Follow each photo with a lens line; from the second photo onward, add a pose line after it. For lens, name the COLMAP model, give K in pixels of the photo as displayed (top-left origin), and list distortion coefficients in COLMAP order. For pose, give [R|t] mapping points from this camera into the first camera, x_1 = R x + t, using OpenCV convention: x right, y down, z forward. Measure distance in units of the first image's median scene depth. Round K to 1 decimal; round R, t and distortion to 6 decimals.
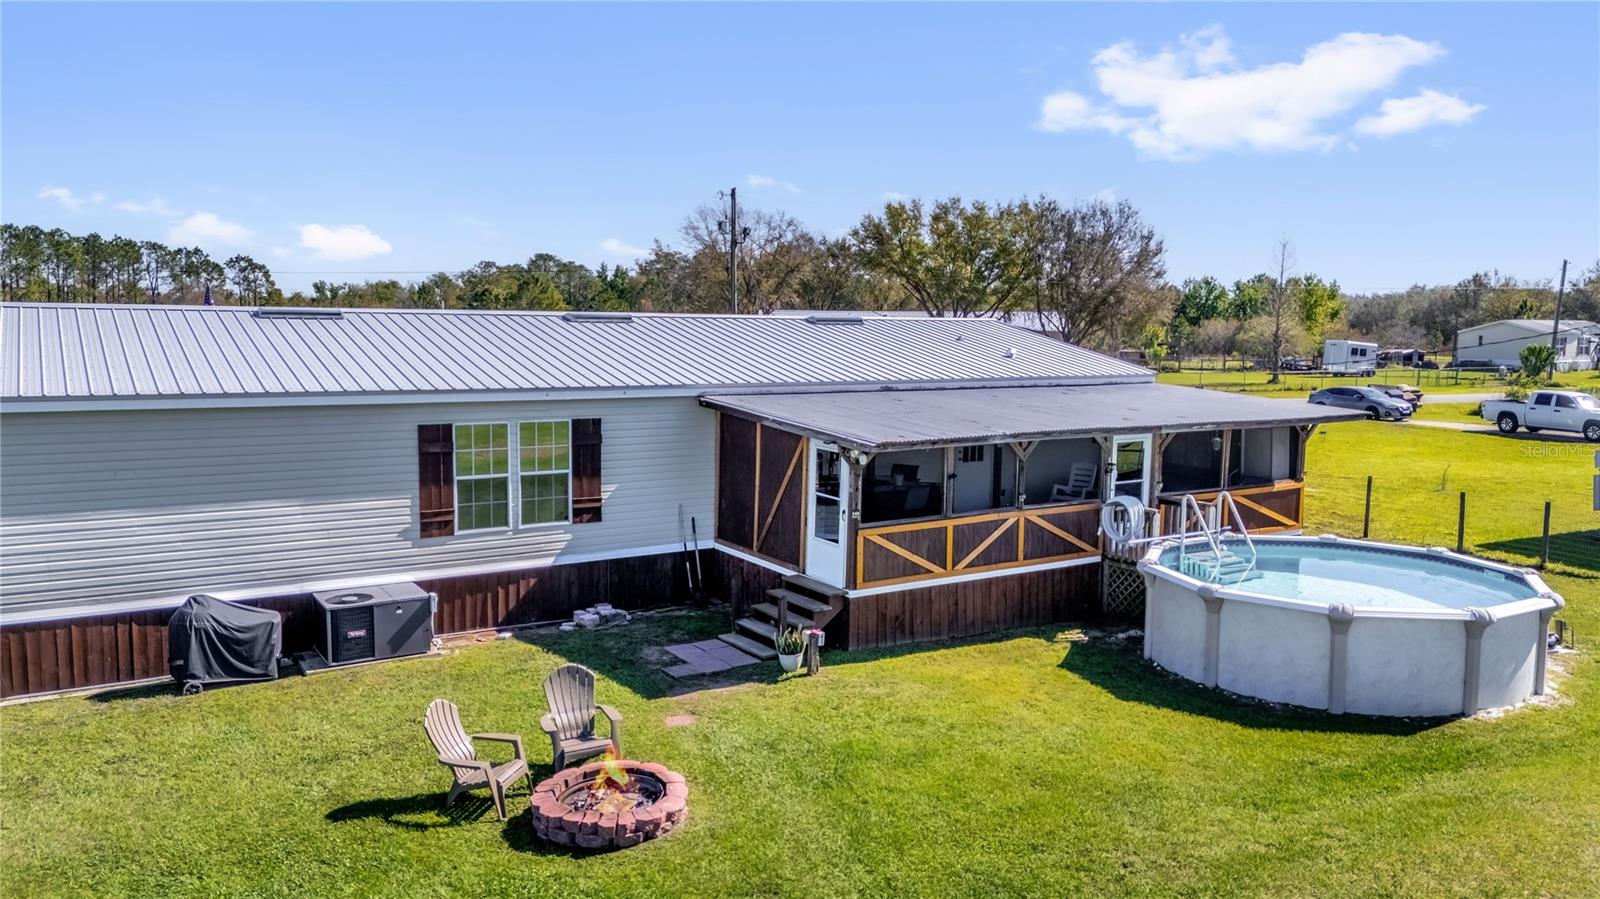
lens RADIAL K [[1168.5, 0, 800.0], [0, 1168.5, 449.5], [0, 0, 1]] dist [0.094746, -0.104797]
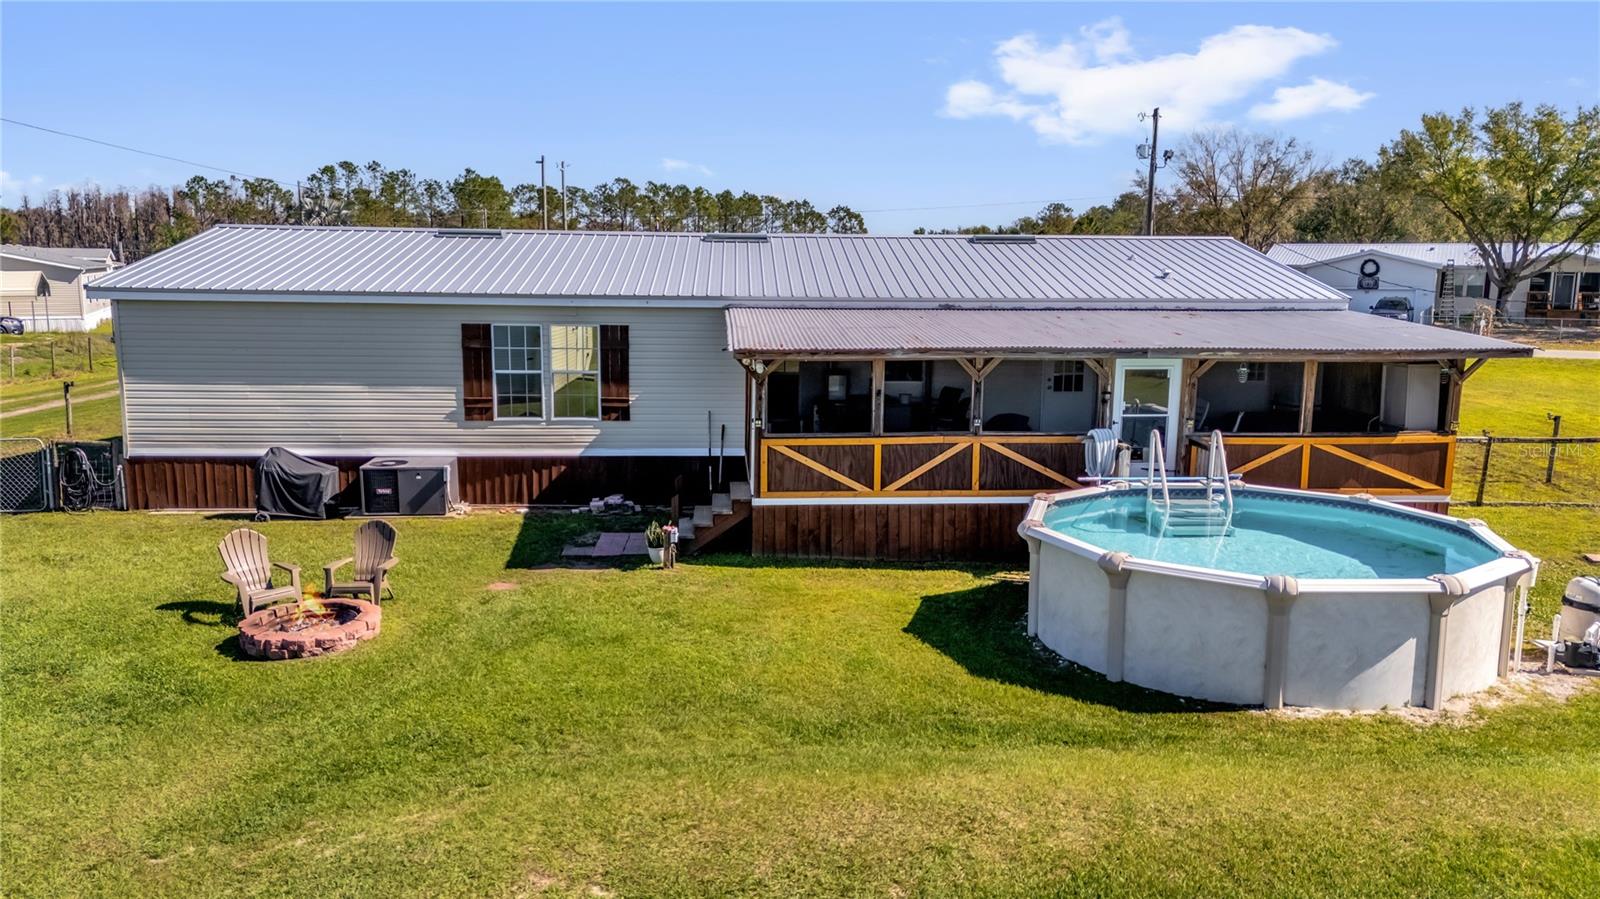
lens RADIAL K [[1168.5, 0, 800.0], [0, 1168.5, 449.5], [0, 0, 1]] dist [0.094746, -0.104797]
pose [[0.874395, 0.075210, -0.479351, 0.528680], [-0.053083, 0.996812, 0.059570, 0.015764], [0.482303, -0.026642, 0.875599, 0.129574]]
